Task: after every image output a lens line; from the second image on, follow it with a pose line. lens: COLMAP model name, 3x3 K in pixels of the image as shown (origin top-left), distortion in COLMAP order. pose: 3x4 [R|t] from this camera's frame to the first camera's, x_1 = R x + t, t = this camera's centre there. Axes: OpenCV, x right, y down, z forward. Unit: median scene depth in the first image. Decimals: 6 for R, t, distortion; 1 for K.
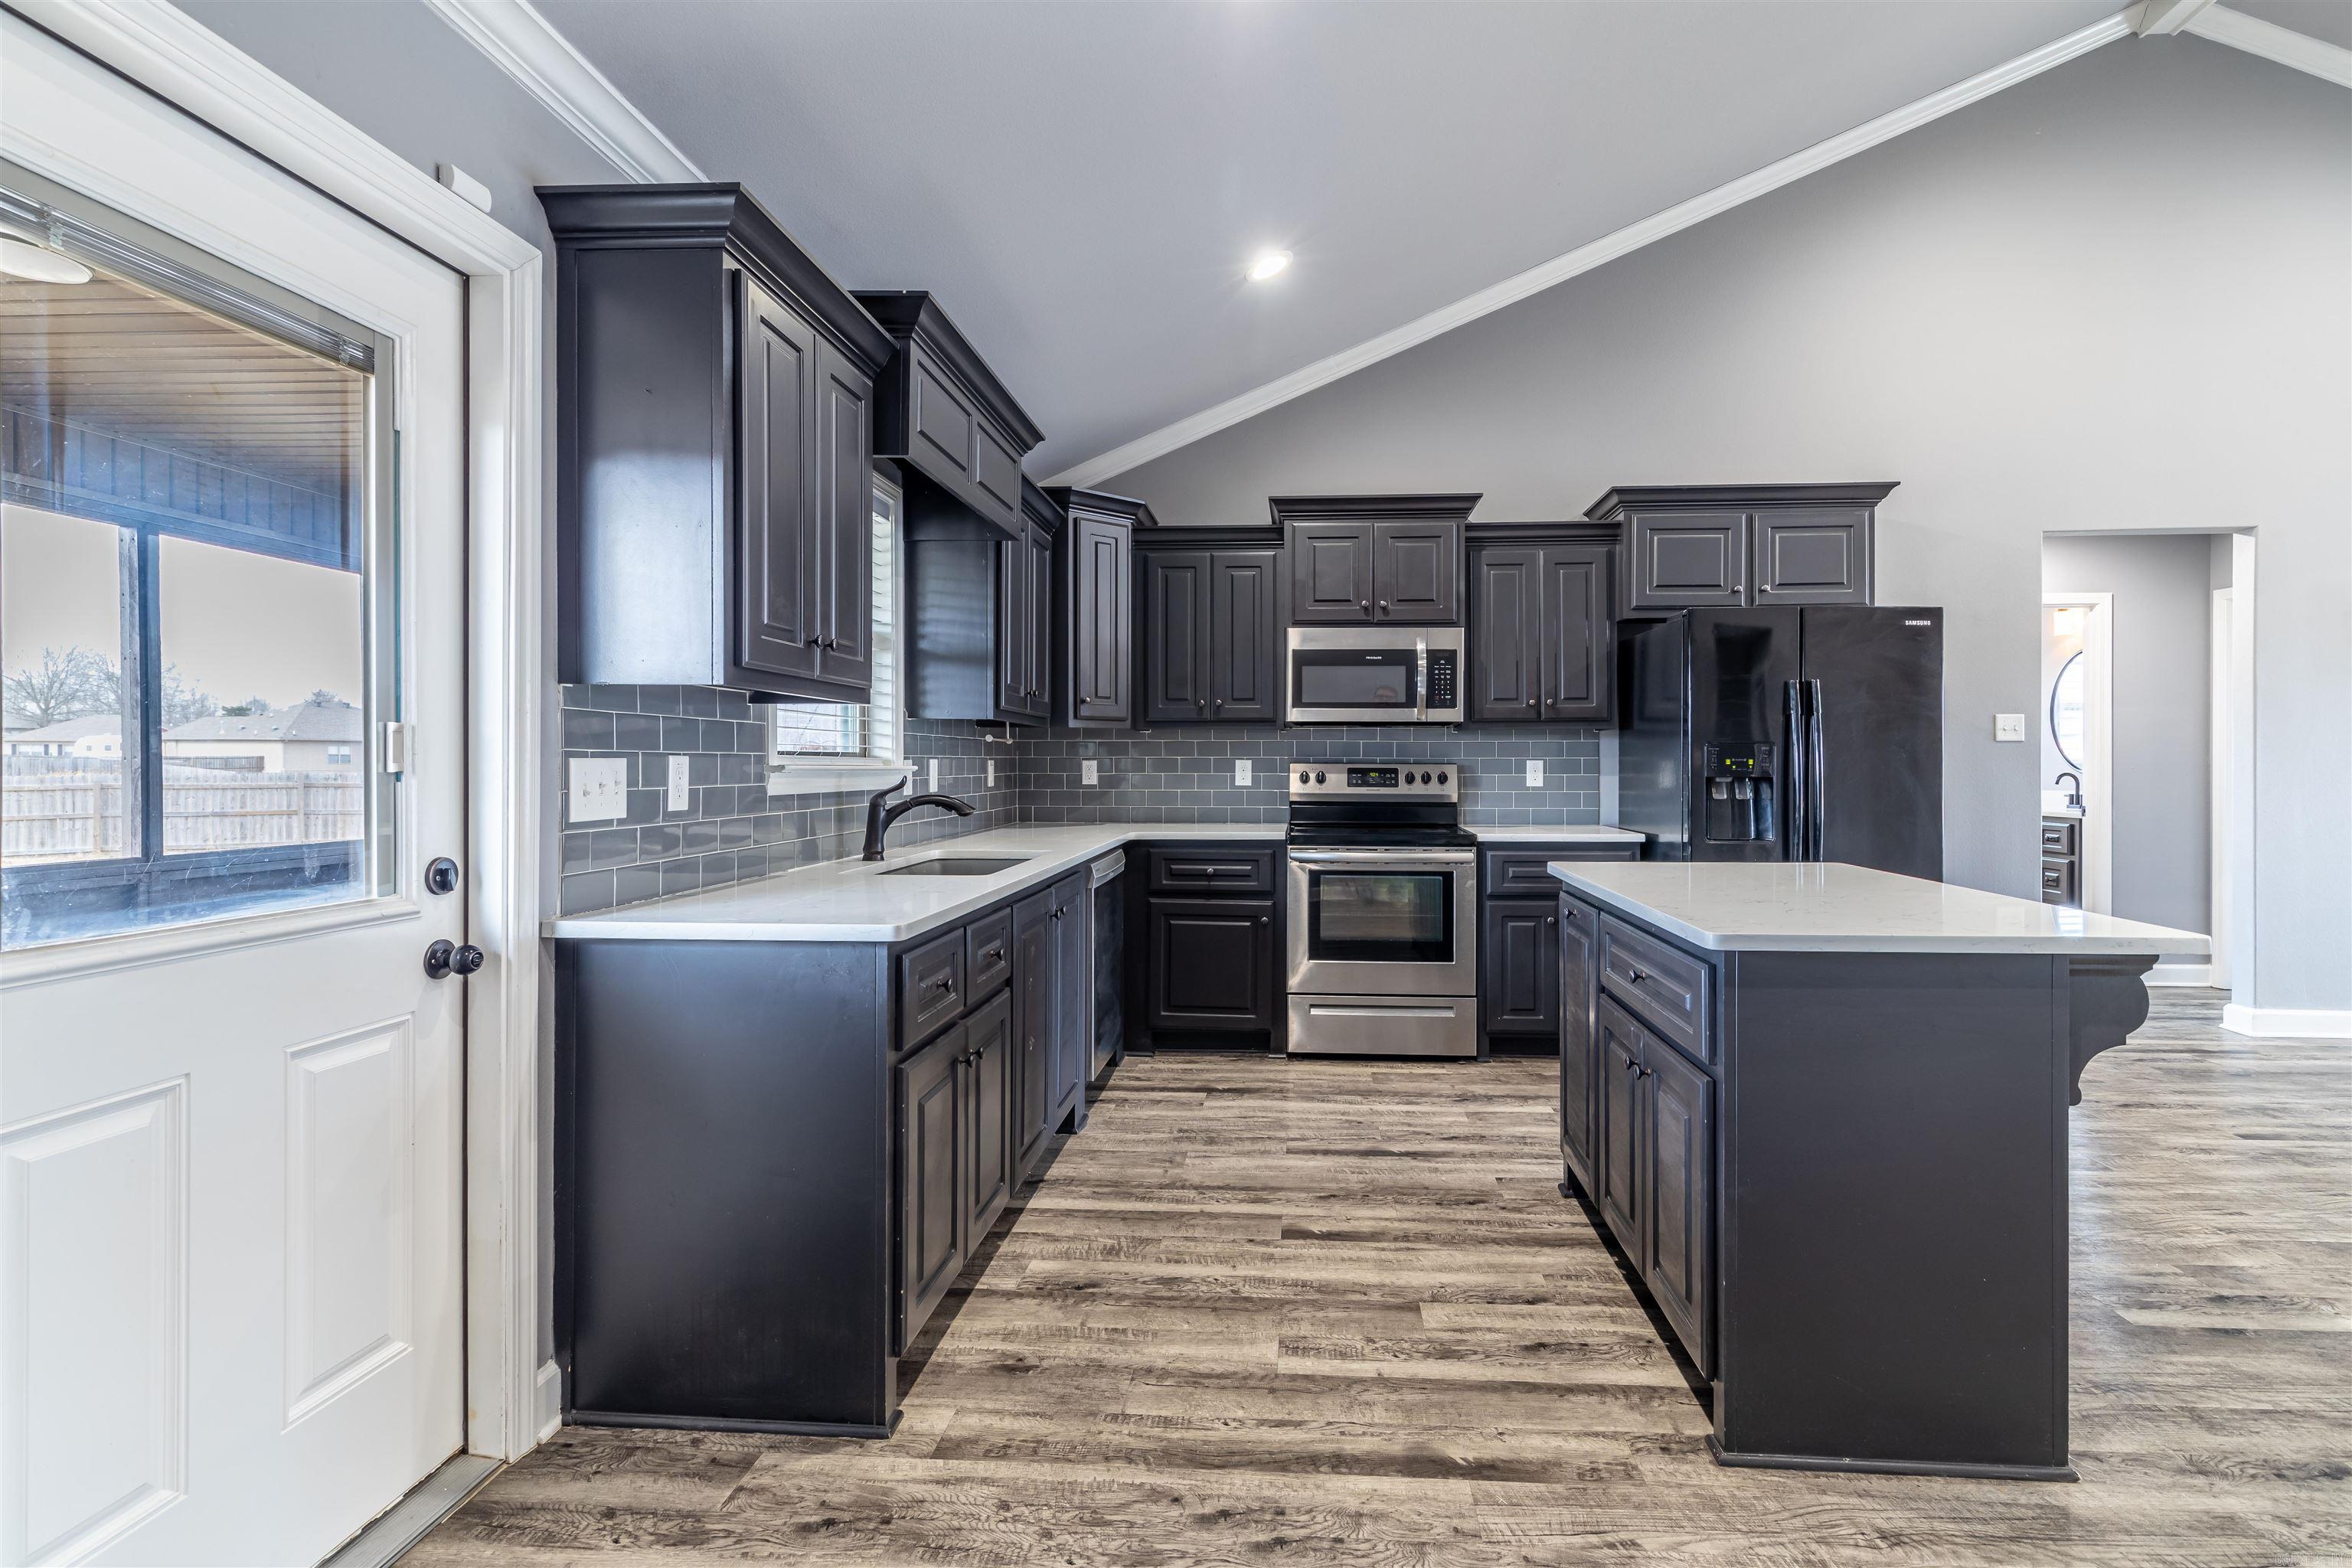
lens RADIAL K [[1093.5, 0, 1224.8], [0, 1093.5, 740.3], [0, 0, 1]] dist [0.010115, -0.002692]
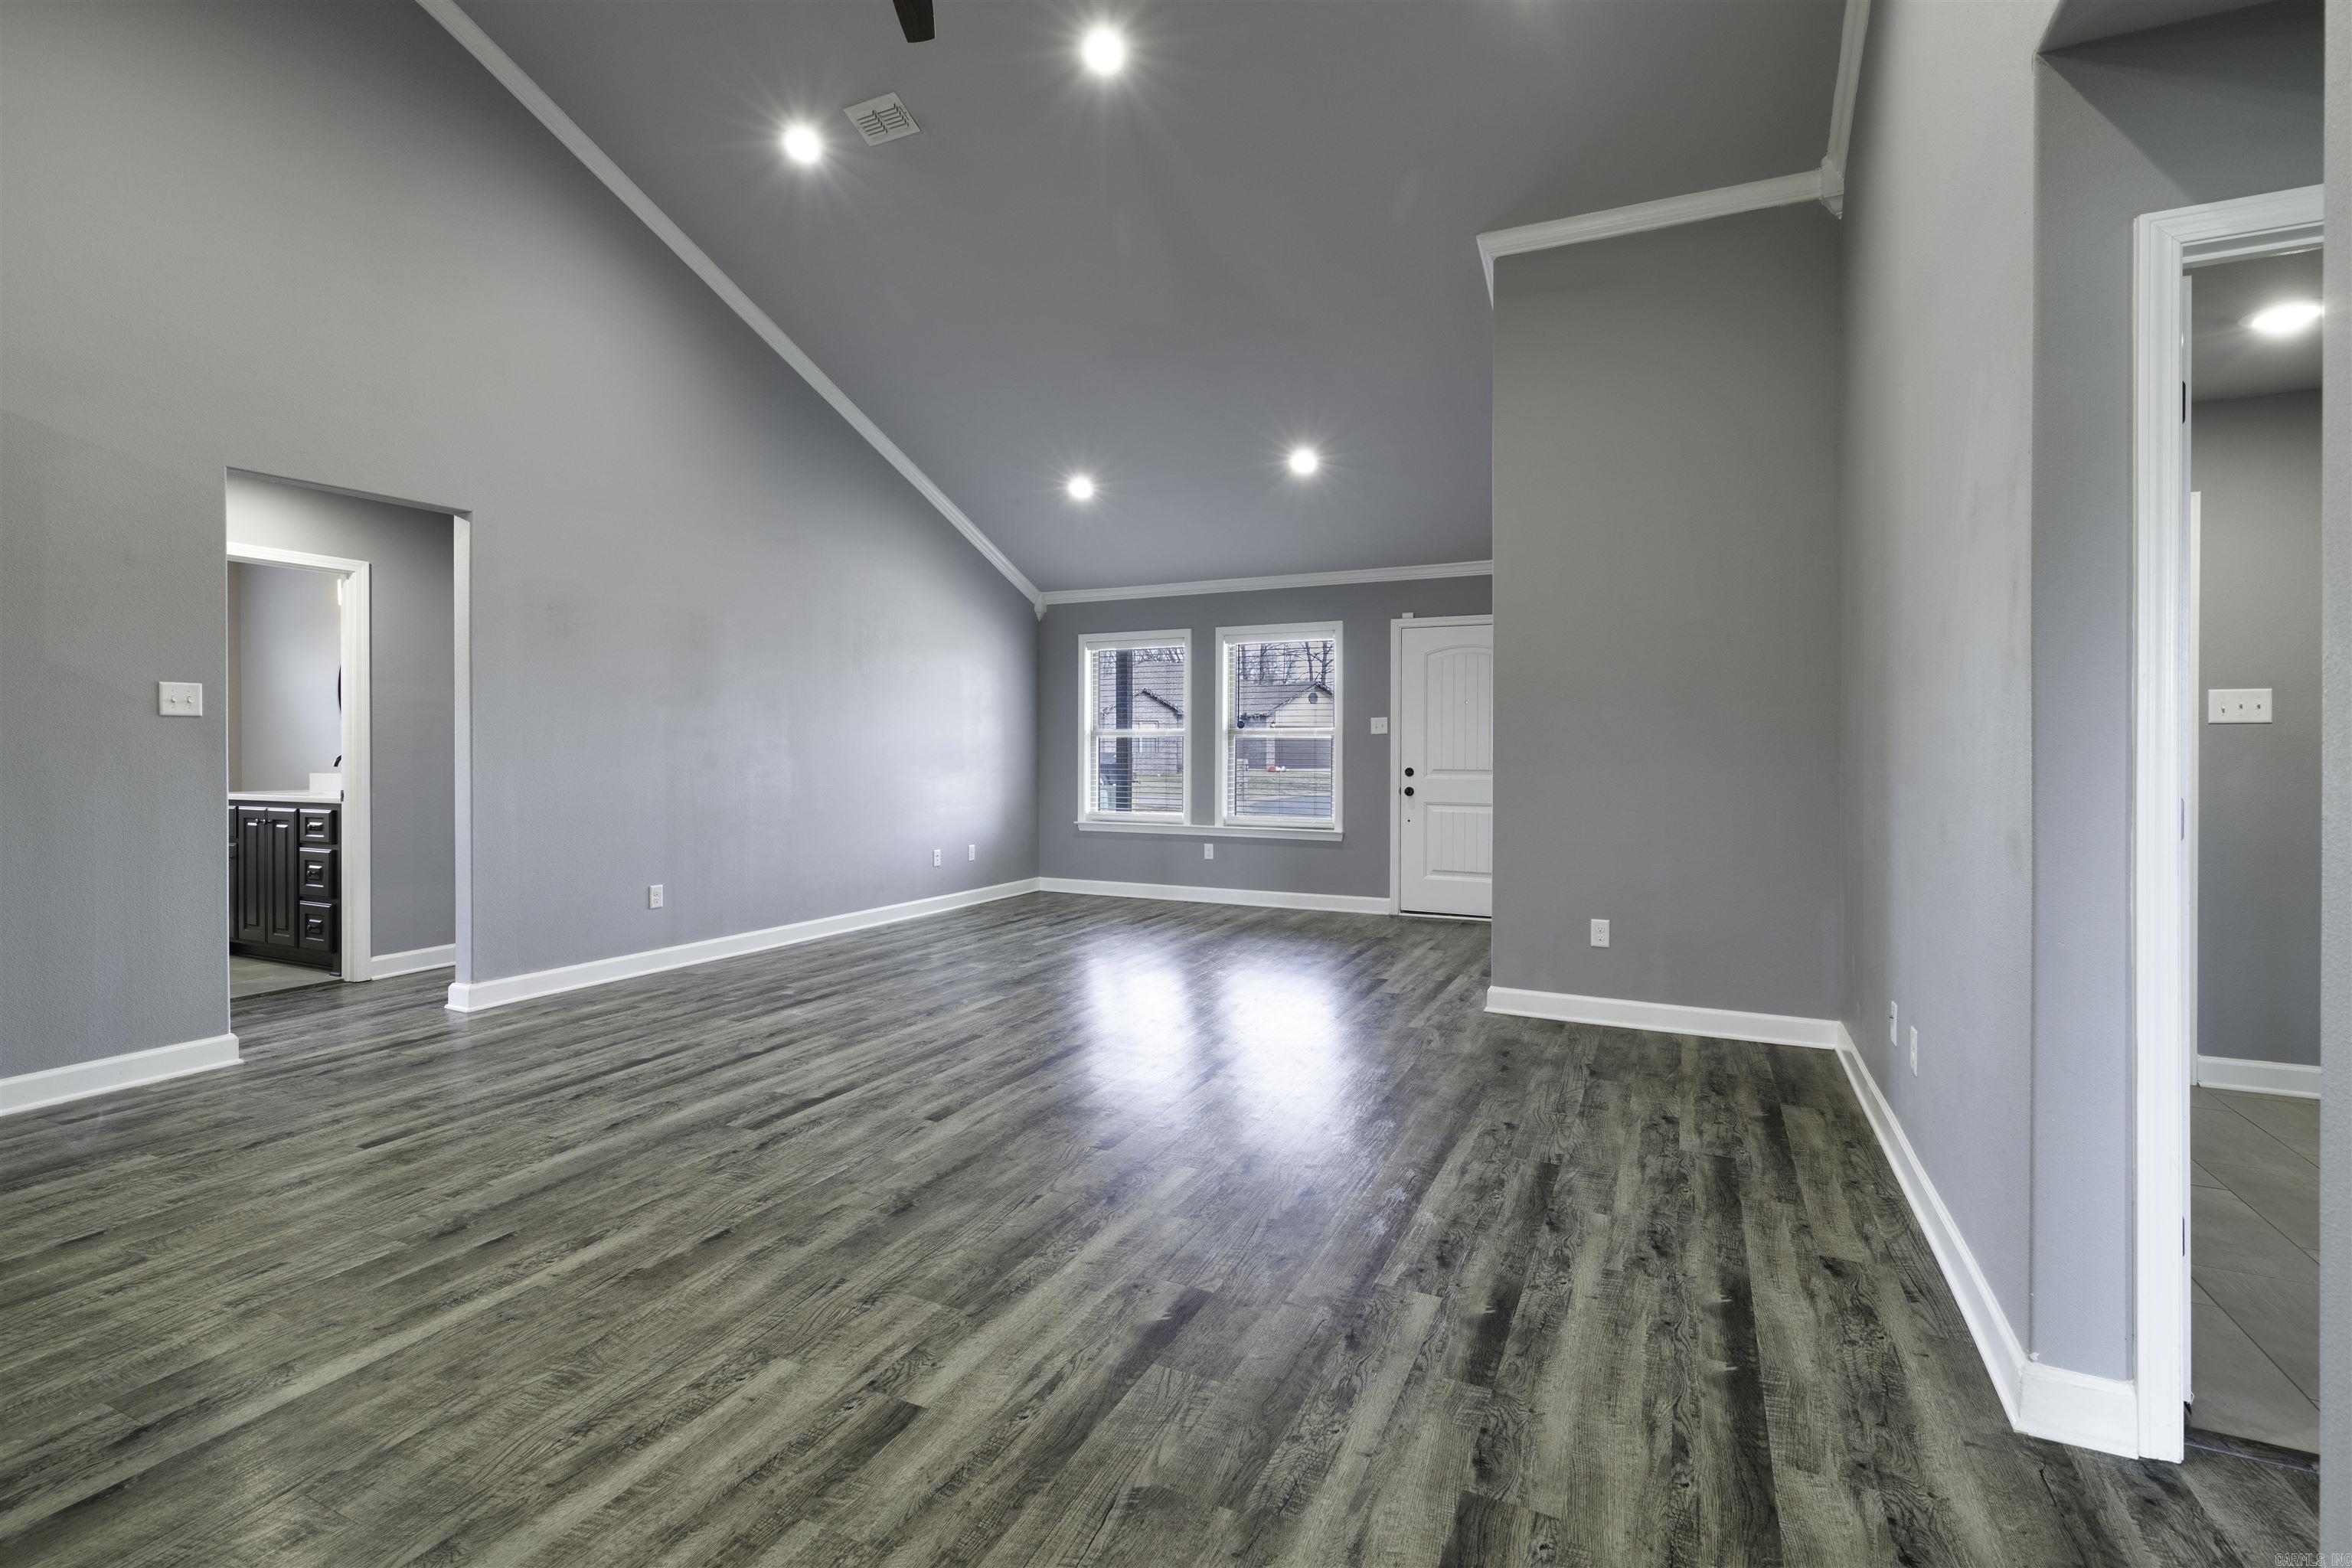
lens RADIAL K [[1093.5, 0, 1176.6], [0, 1093.5, 747.4], [0, 0, 1]] dist [0.010115, -0.002692]
pose [[0.366249, 0.000686, 0.930517, 0.271874], [-0.023187, 0.999696, 0.008390, -0.000025], [-0.930228, -0.024649, 0.366153, 0.027315]]
